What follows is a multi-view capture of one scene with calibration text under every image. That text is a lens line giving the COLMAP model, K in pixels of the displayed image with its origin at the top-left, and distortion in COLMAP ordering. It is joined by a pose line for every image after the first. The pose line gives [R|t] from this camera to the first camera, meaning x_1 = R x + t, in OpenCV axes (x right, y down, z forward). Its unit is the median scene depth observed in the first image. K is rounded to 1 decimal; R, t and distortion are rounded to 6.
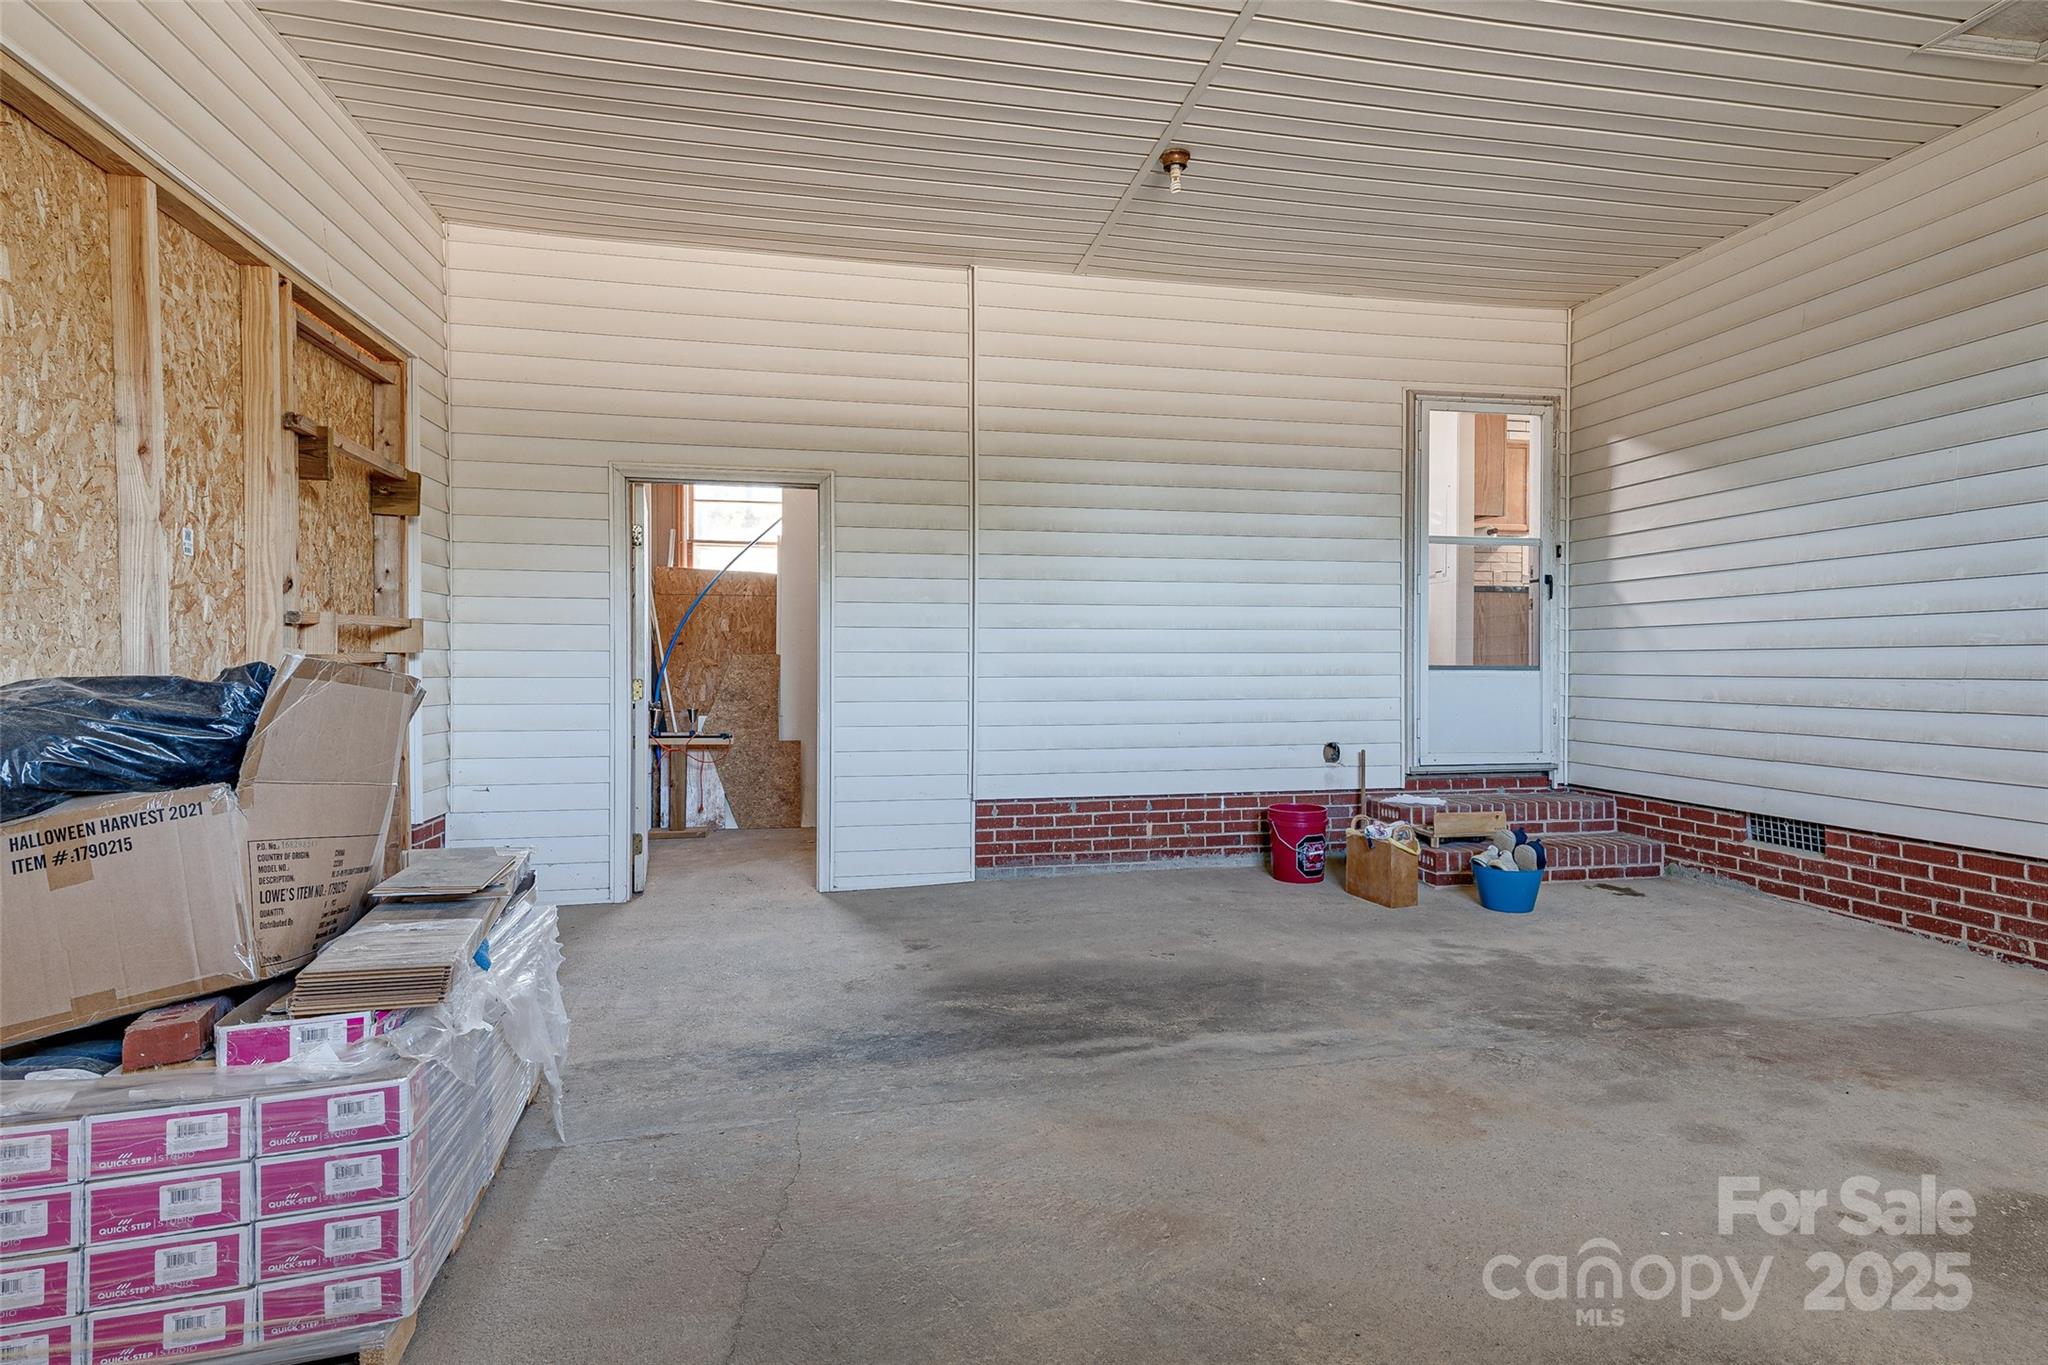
lens RADIAL K [[1022.0, 0, 1013.8], [0, 1022.0, 669.7], [0, 0, 1]] dist [0.035354, -0.012369]
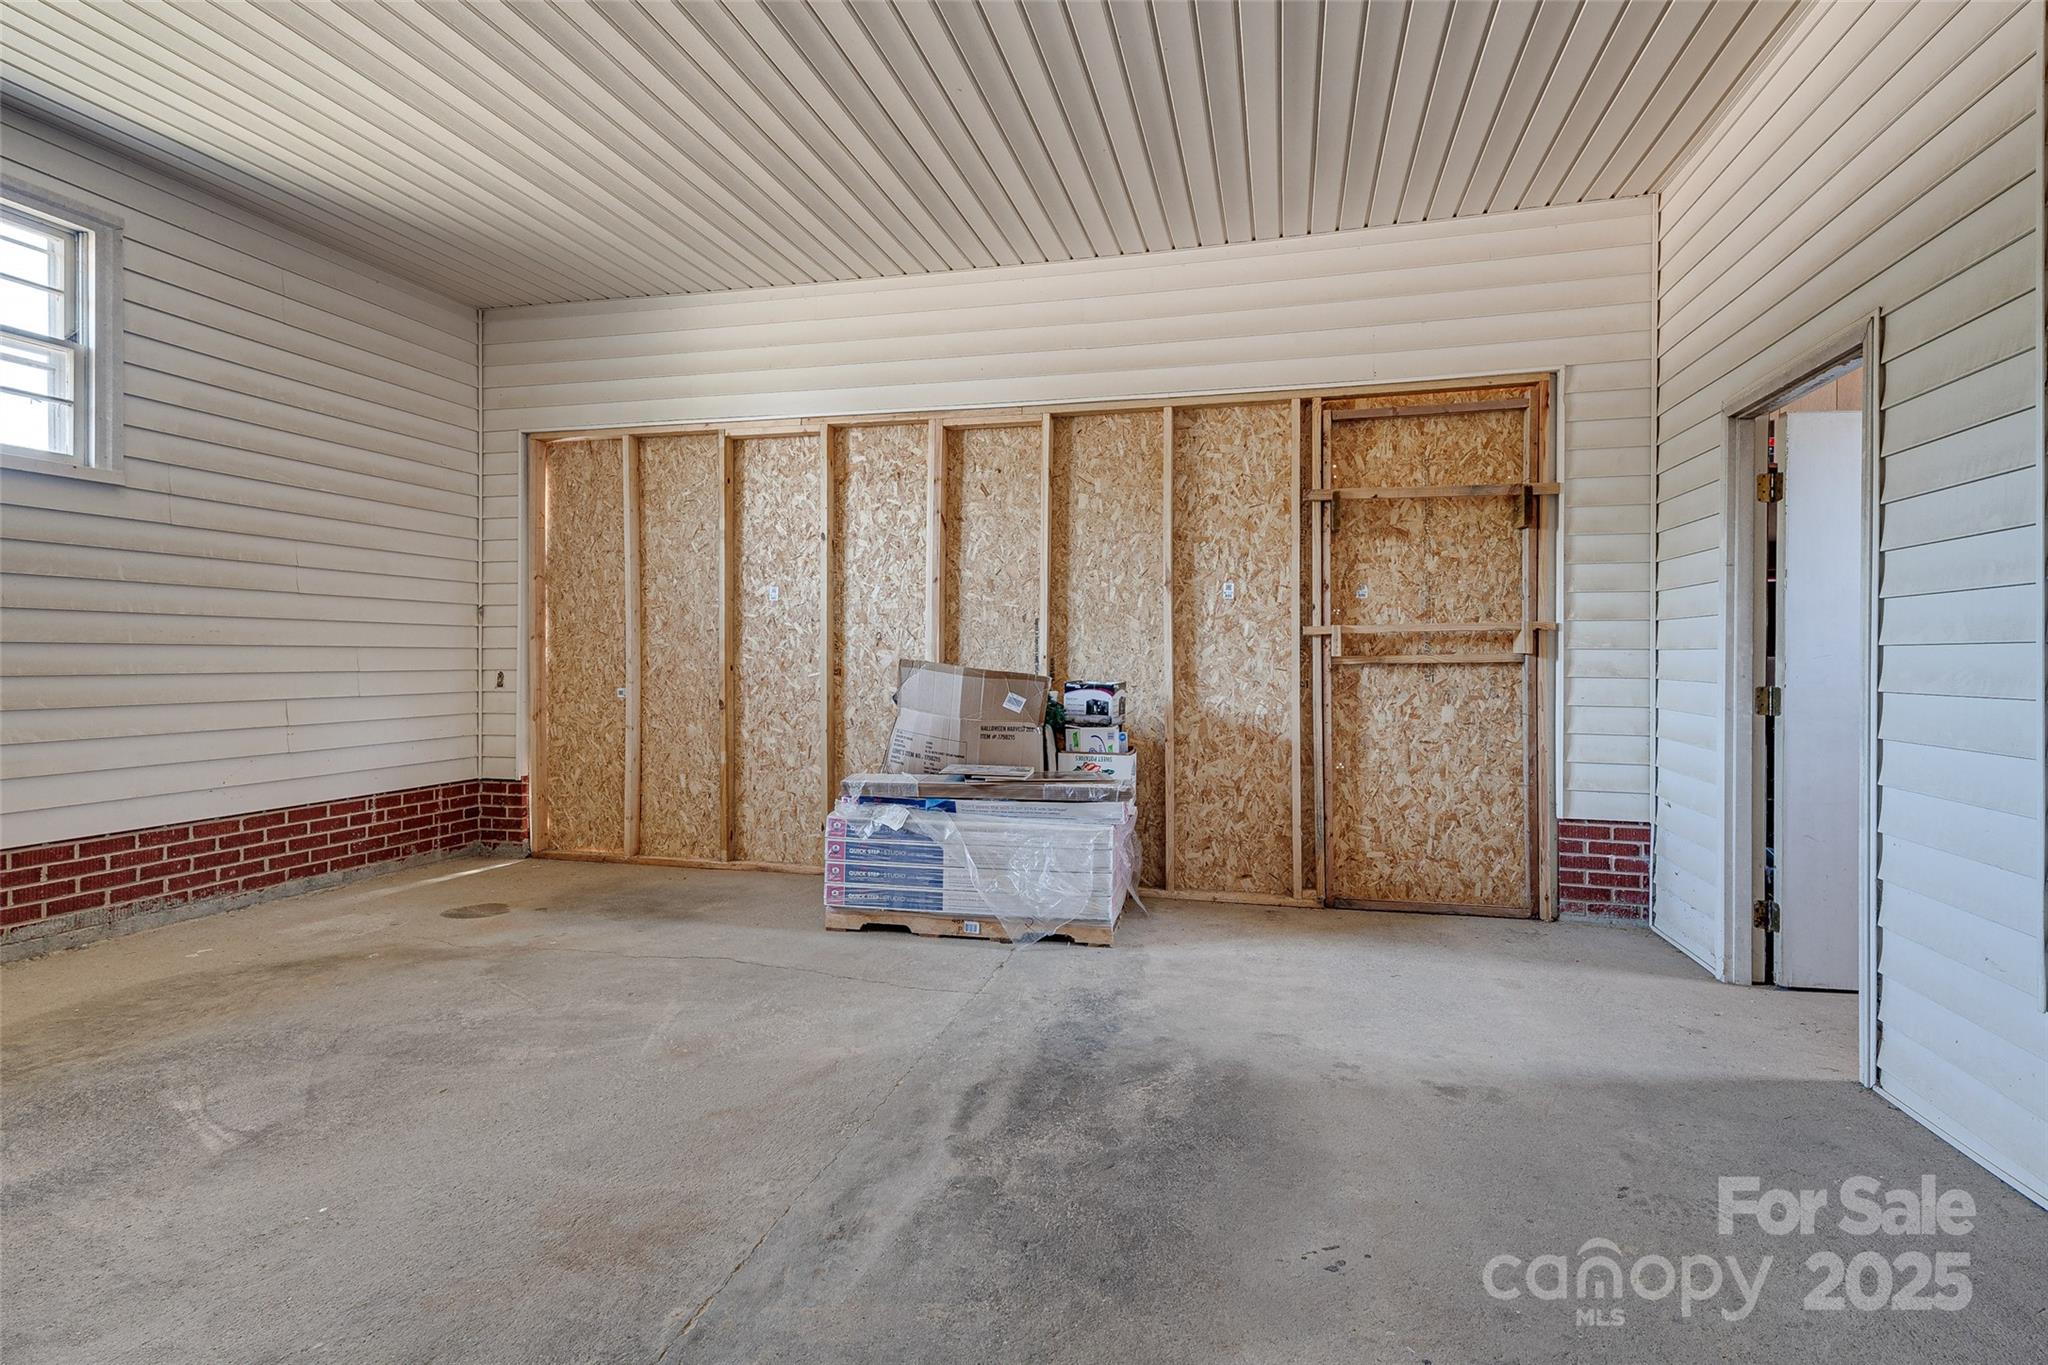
lens RADIAL K [[1022.0, 0, 1039.5], [0, 1022.0, 682.1], [0, 0, 1]] dist [0.035354, -0.012369]
pose [[-0.419966, 0.019621, -0.907328, 0.621424], [-0.009932, 0.999607, 0.026214, -0.010835], [0.907485, 0.020020, -0.419606, 1.026222]]
